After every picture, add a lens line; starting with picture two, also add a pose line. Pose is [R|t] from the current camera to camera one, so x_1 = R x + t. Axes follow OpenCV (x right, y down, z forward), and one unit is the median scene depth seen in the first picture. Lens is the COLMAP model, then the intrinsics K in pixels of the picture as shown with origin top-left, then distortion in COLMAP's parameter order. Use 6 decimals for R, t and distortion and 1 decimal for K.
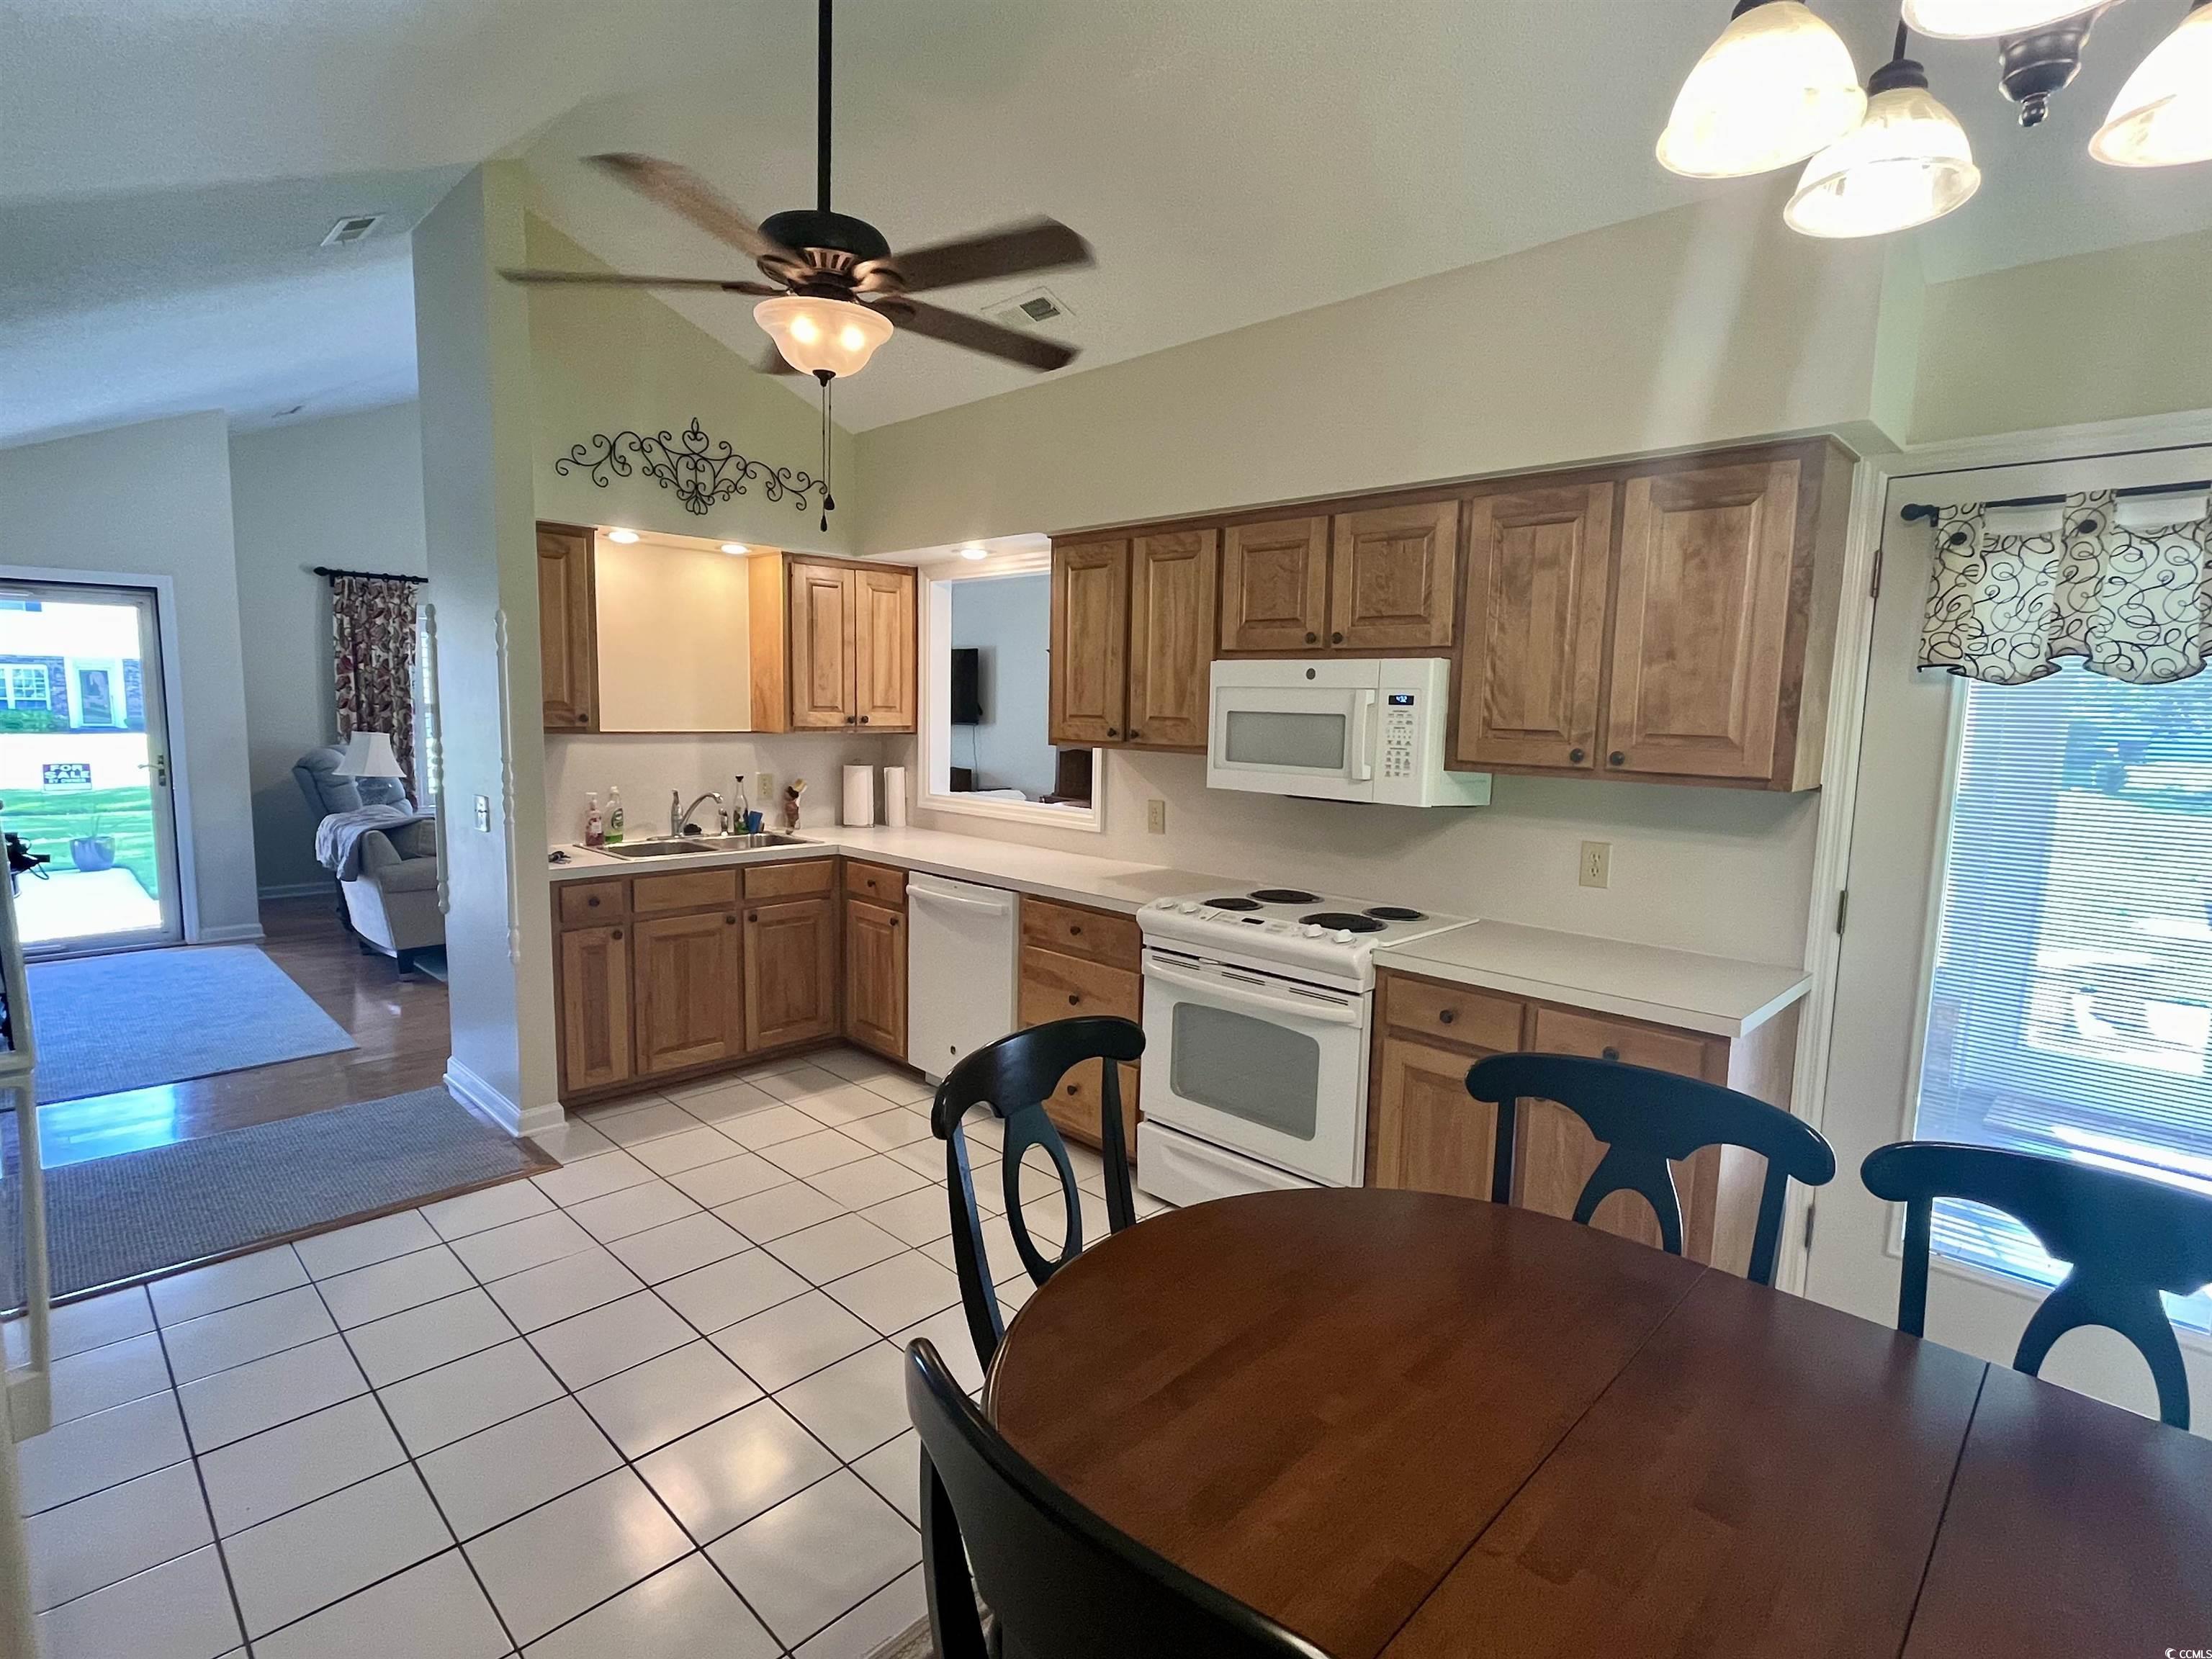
lens RADIAL K [[1093.6, 0, 1106.9], [0, 1093.6, 824.4], [0, 0, 1]] dist [-0.001346, 0.000003]
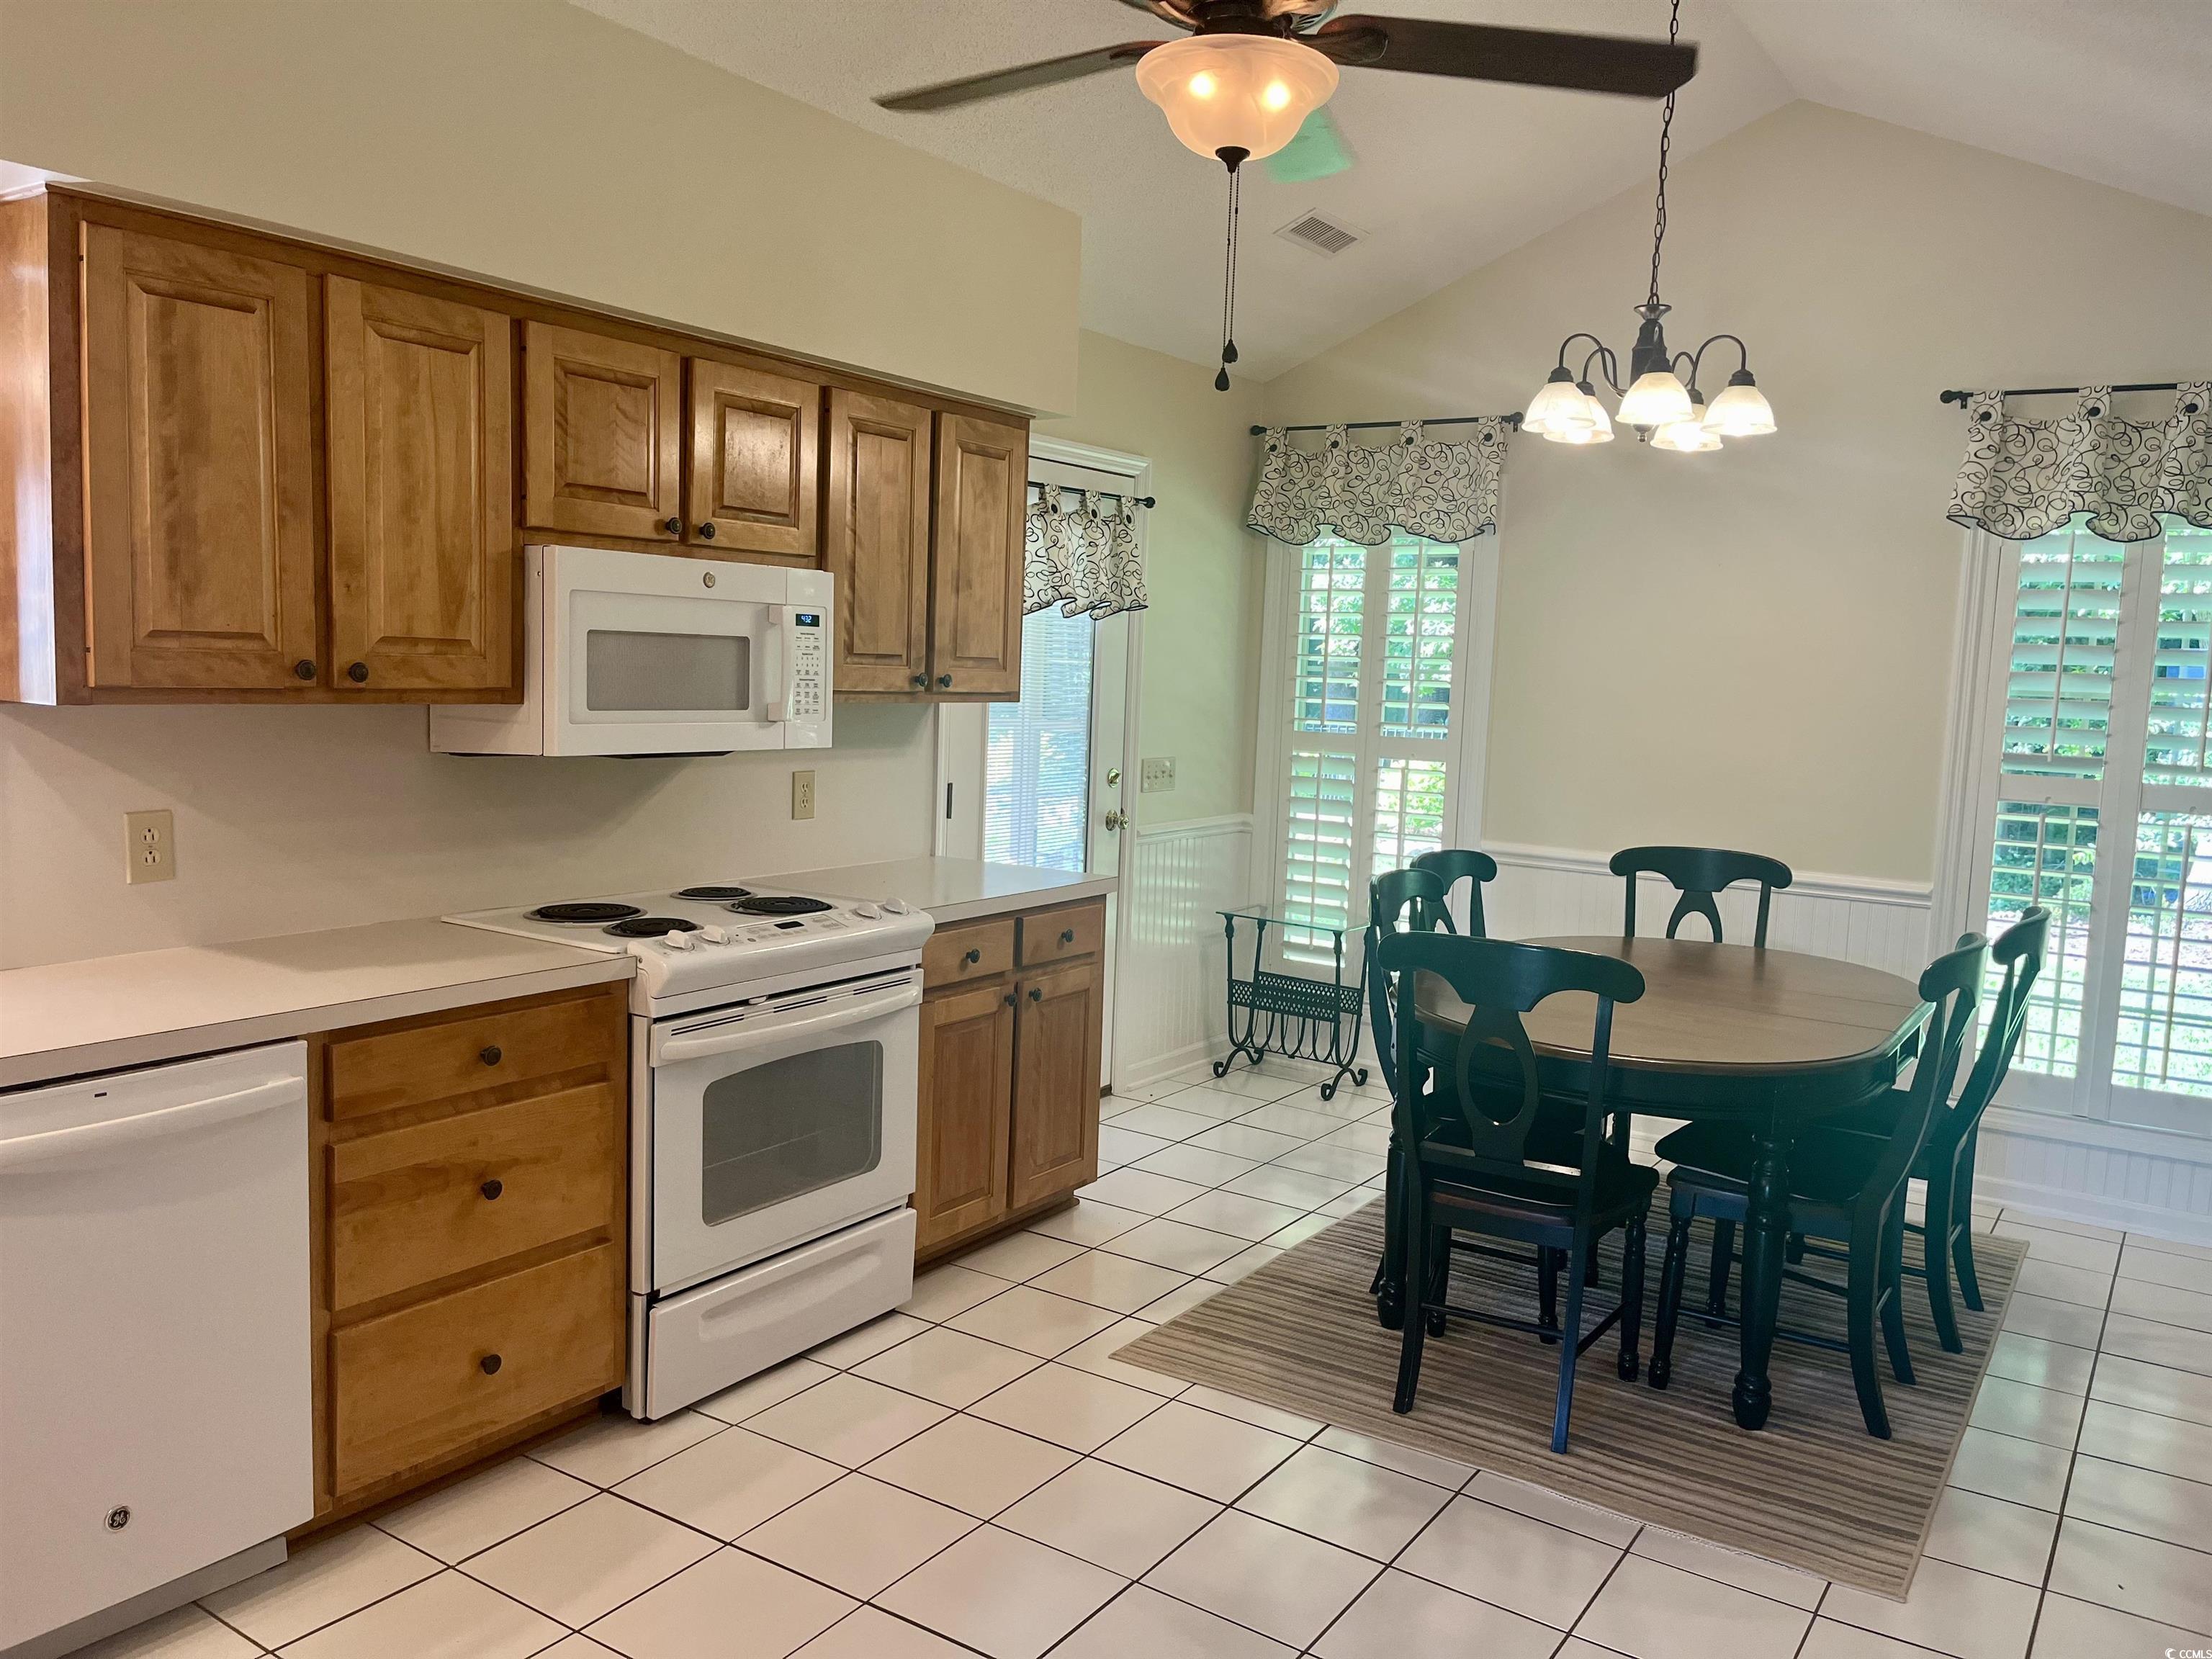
lens RADIAL K [[1669.8, 0, 1106.2], [0, 1669.8, 837.3], [0, 0, 1]] dist [0.007712, 0.002712]
pose [[-0.182210, -0.133078, 0.974212, -0.871109], [0.069811, 0.986547, 0.147820, -0.105683], [-0.980778, 0.094945, -0.170469, 0.869473]]
